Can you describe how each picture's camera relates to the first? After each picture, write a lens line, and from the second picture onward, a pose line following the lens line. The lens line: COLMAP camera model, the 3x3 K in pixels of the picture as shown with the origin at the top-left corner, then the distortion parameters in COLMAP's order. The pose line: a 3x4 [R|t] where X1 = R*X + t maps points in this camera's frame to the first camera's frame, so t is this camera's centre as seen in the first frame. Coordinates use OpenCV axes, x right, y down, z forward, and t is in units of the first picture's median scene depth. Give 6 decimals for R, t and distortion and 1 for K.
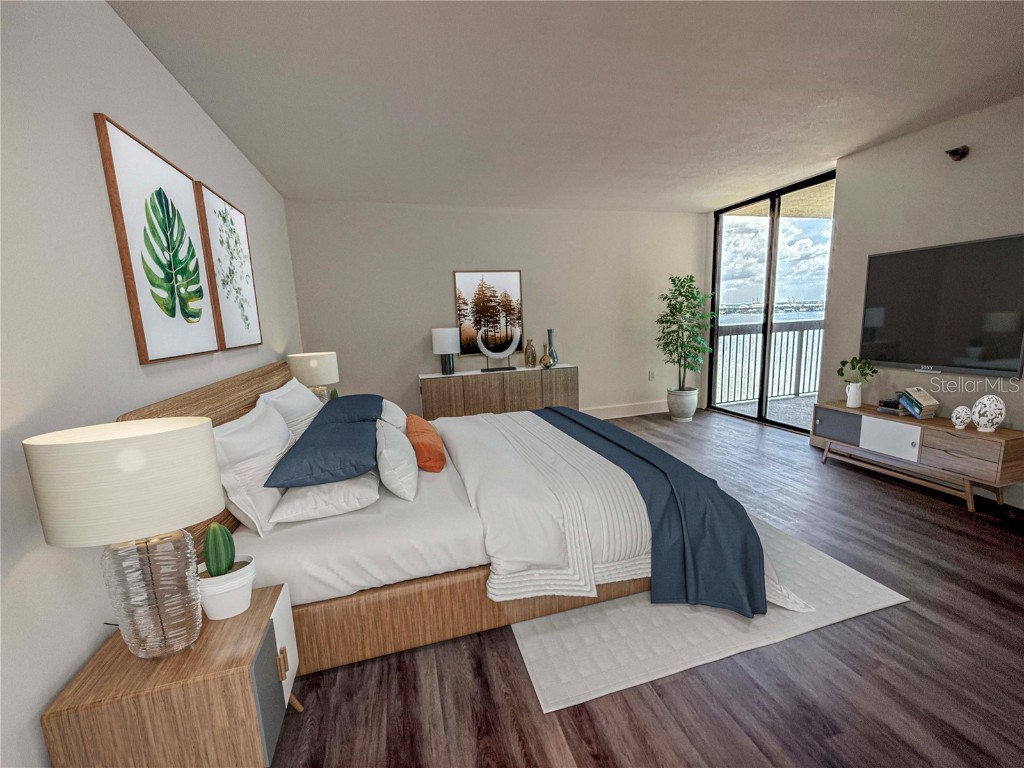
lens RADIAL K [[413.1, 0, 510.6], [0, 413.1, 384.9], [0, 0, 1]] dist [0.002965, 0.000071]
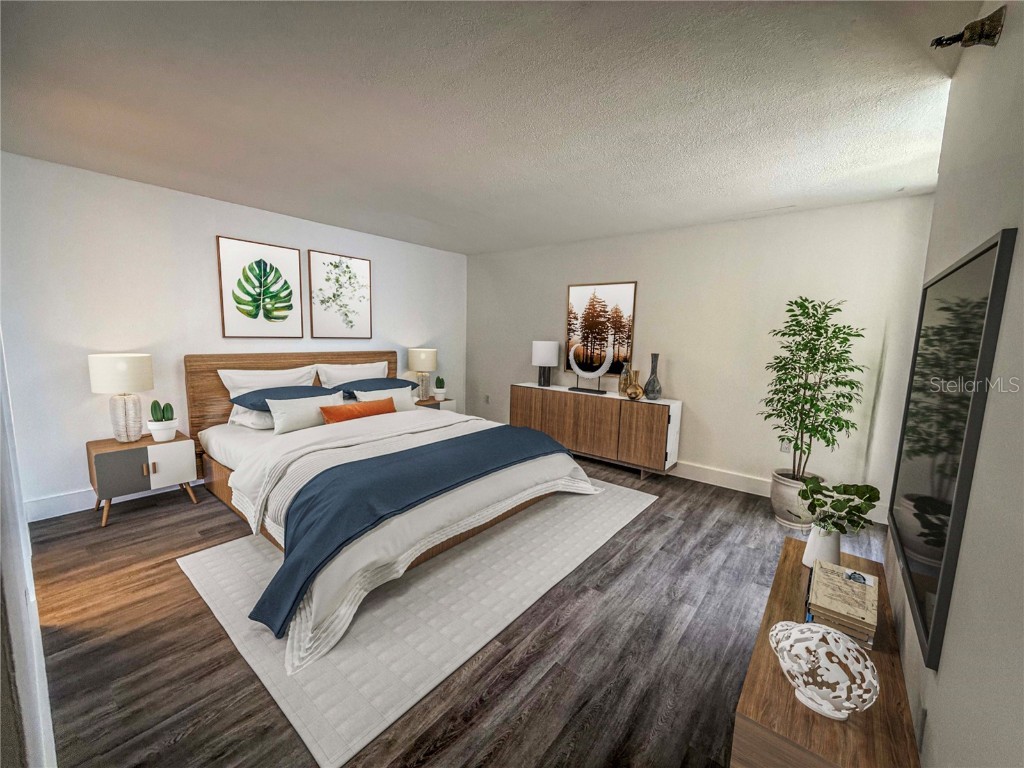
lens RADIAL K [[413.1, 0, 511.6], [0, 413.1, 385.0], [0, 0, 1]] dist [0.002965, 0.000071]
pose [[0.531100, 0.161845, -0.831708, 0.645424], [-0.185712, 0.979955, 0.072104, -0.084752], [0.826707, 0.116164, 0.550511, 0.356961]]
